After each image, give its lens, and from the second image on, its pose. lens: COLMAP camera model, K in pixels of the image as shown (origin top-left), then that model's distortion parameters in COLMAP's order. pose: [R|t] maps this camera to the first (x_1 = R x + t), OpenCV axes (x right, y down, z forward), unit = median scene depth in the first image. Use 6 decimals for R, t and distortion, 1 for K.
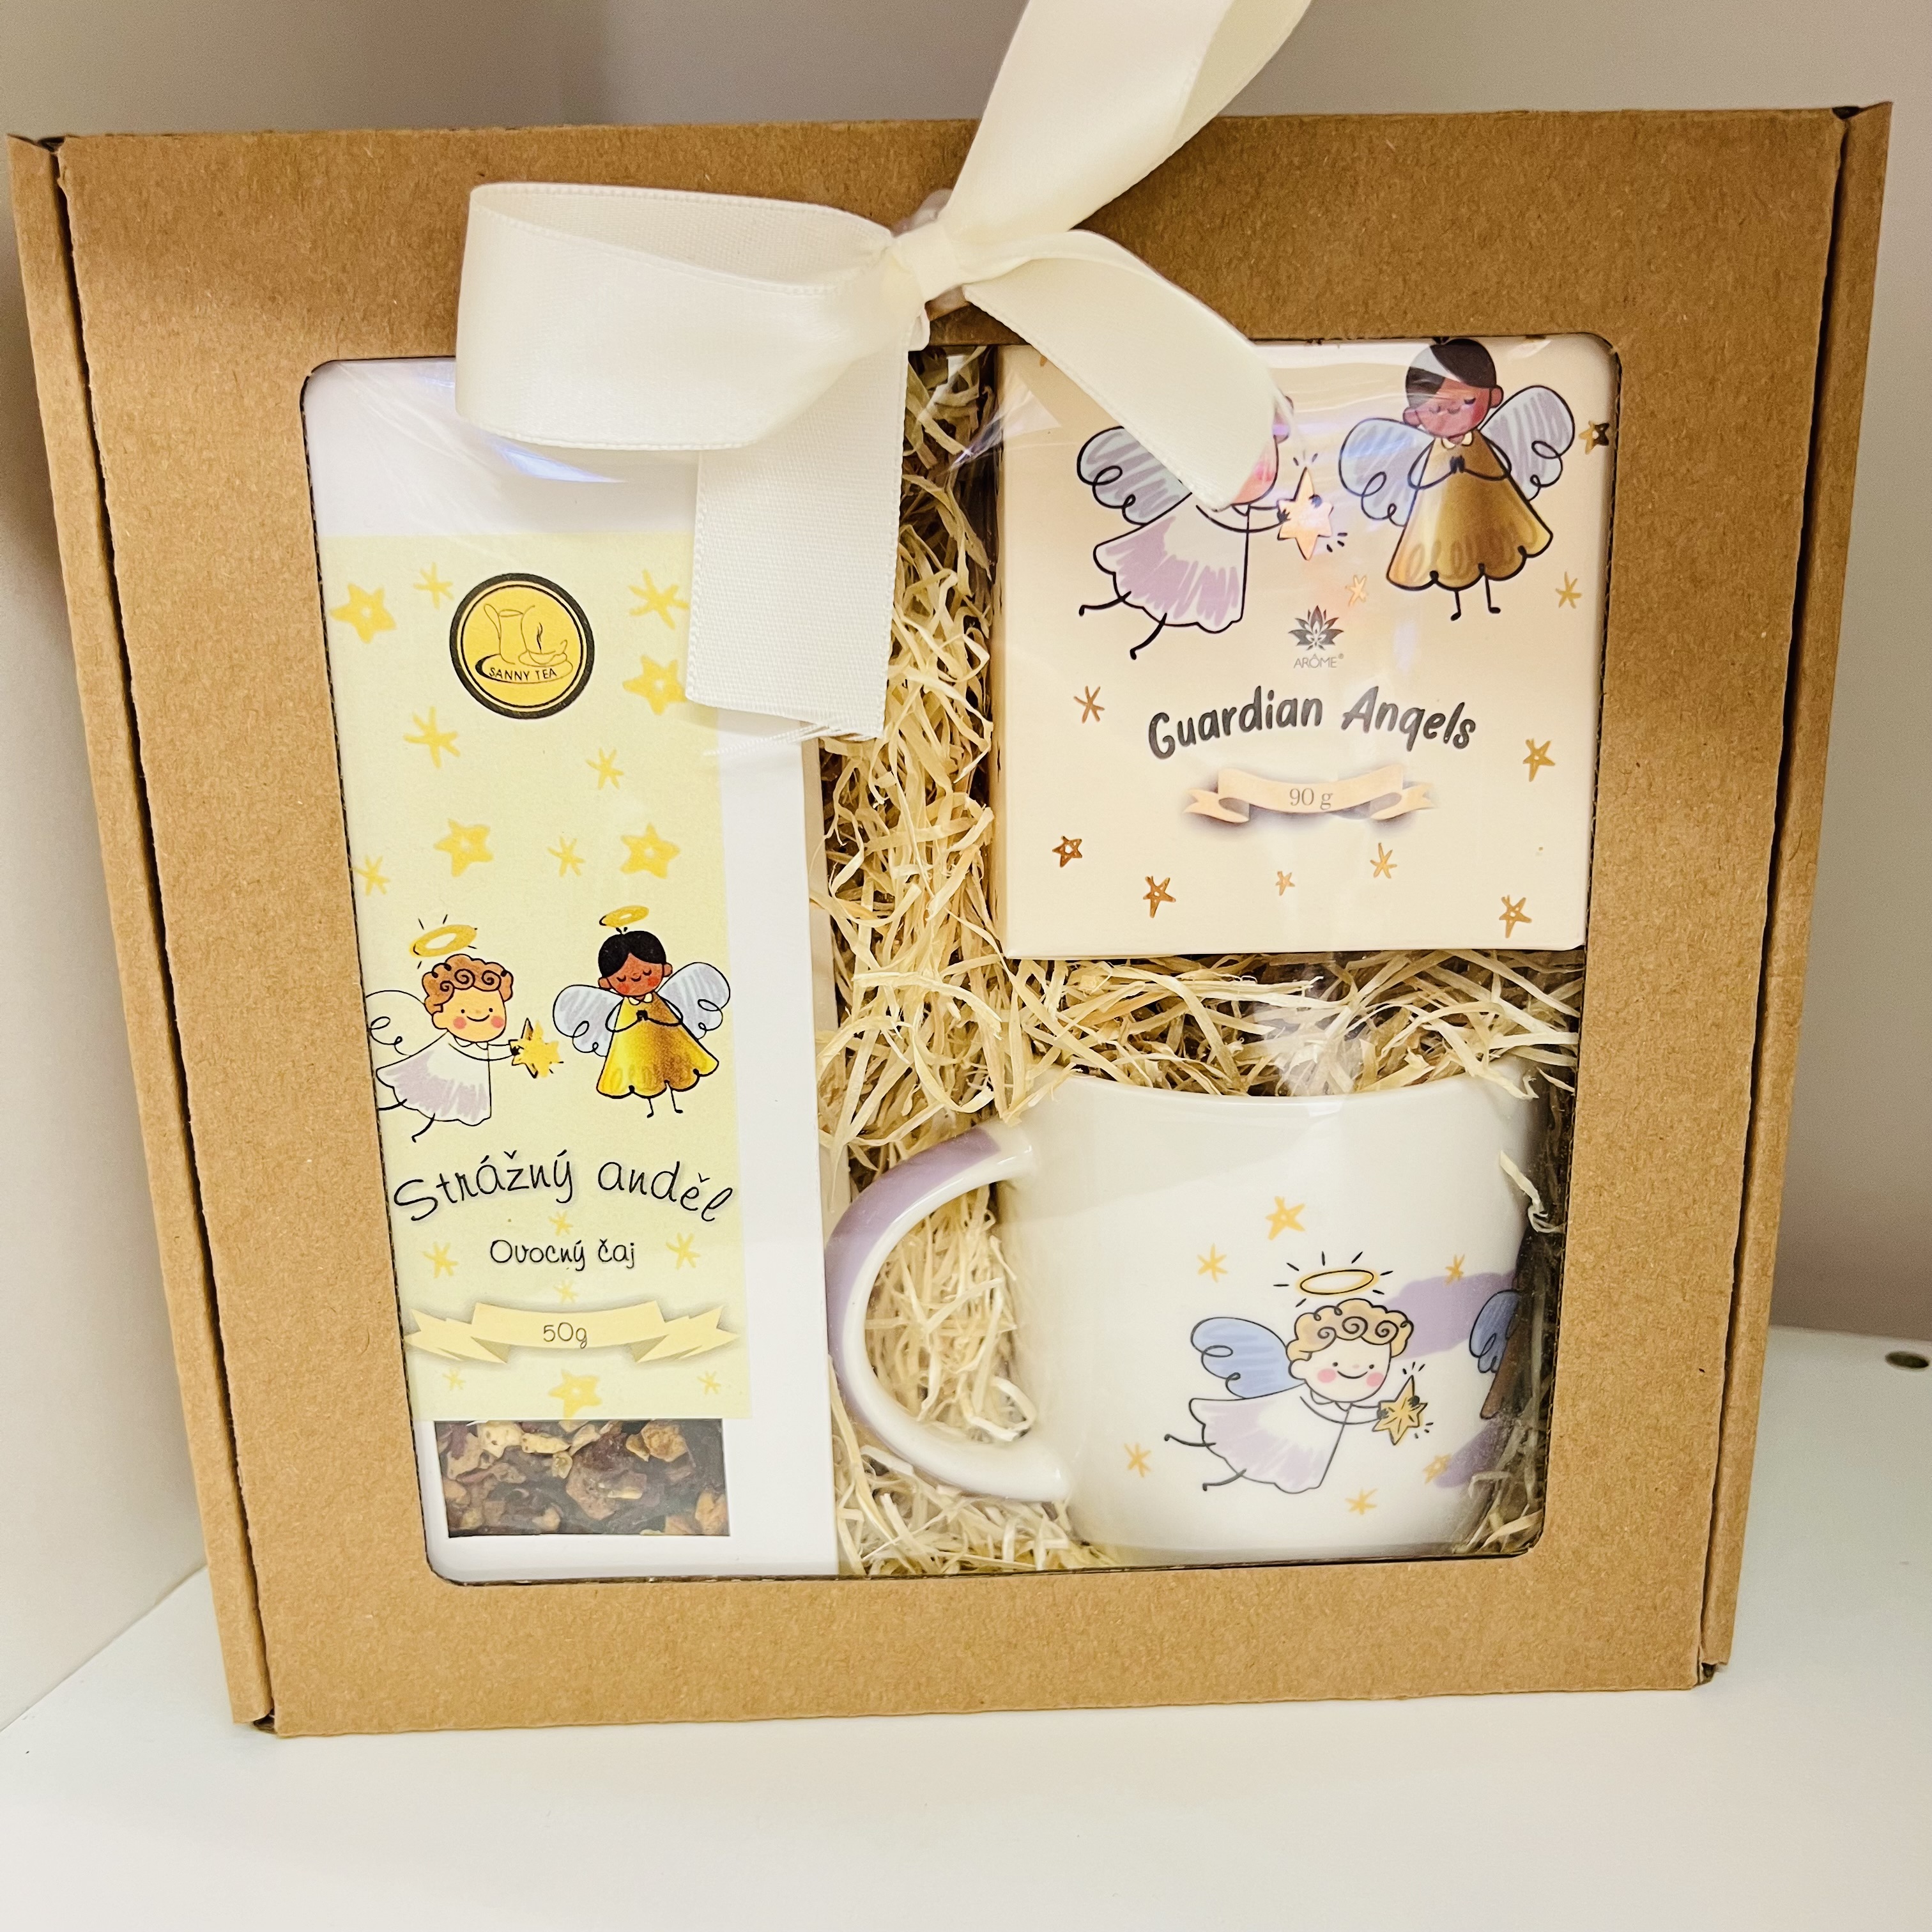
lens RADIAL K [[2030.0, 0, 971.7], [0, 2030.0, 964.6], [0, 0, 1]] dist [-0.055500, 0.000000]
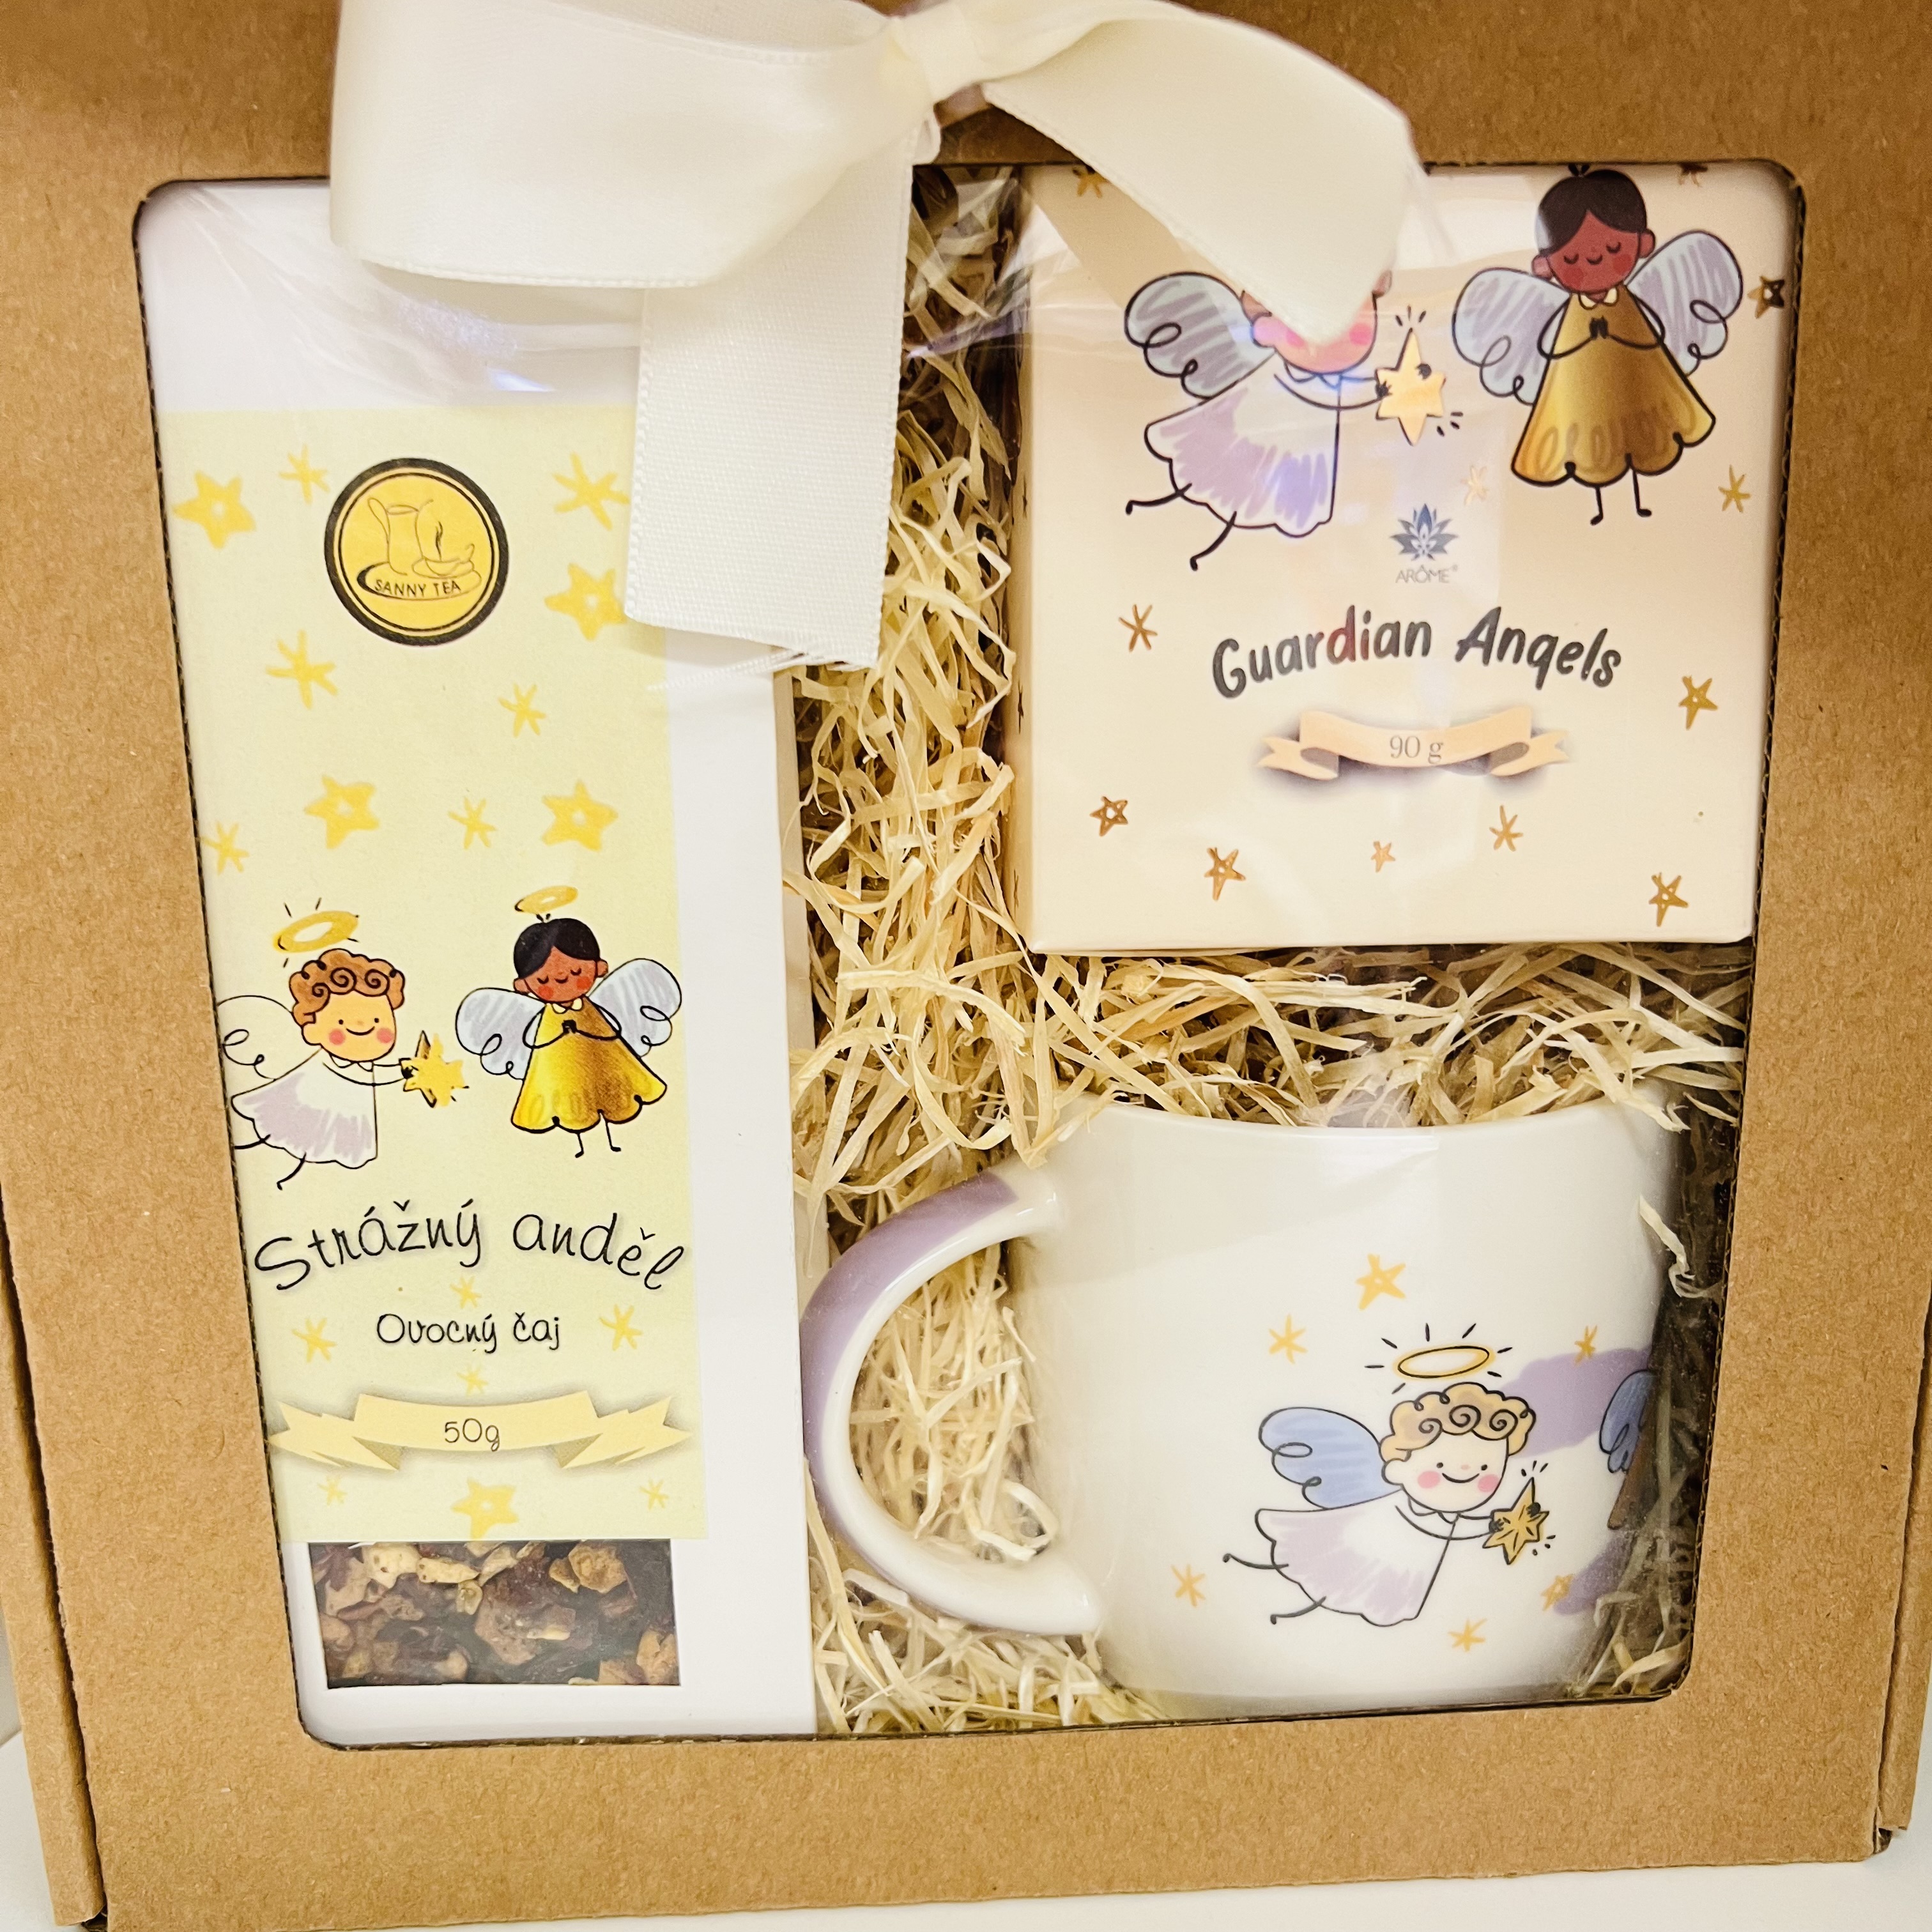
lens RADIAL K [[2030.0, 0, 964.7], [0, 2030.0, 968.3], [0, 0, 1]] dist [-0.055500, 0.000000]
pose [[0.999826, -0.001845, 0.018588, -0.023179], [0.002502, 0.999371, -0.035374, 0.030165], [-0.018511, 0.035414, 0.999201, 0.206626]]
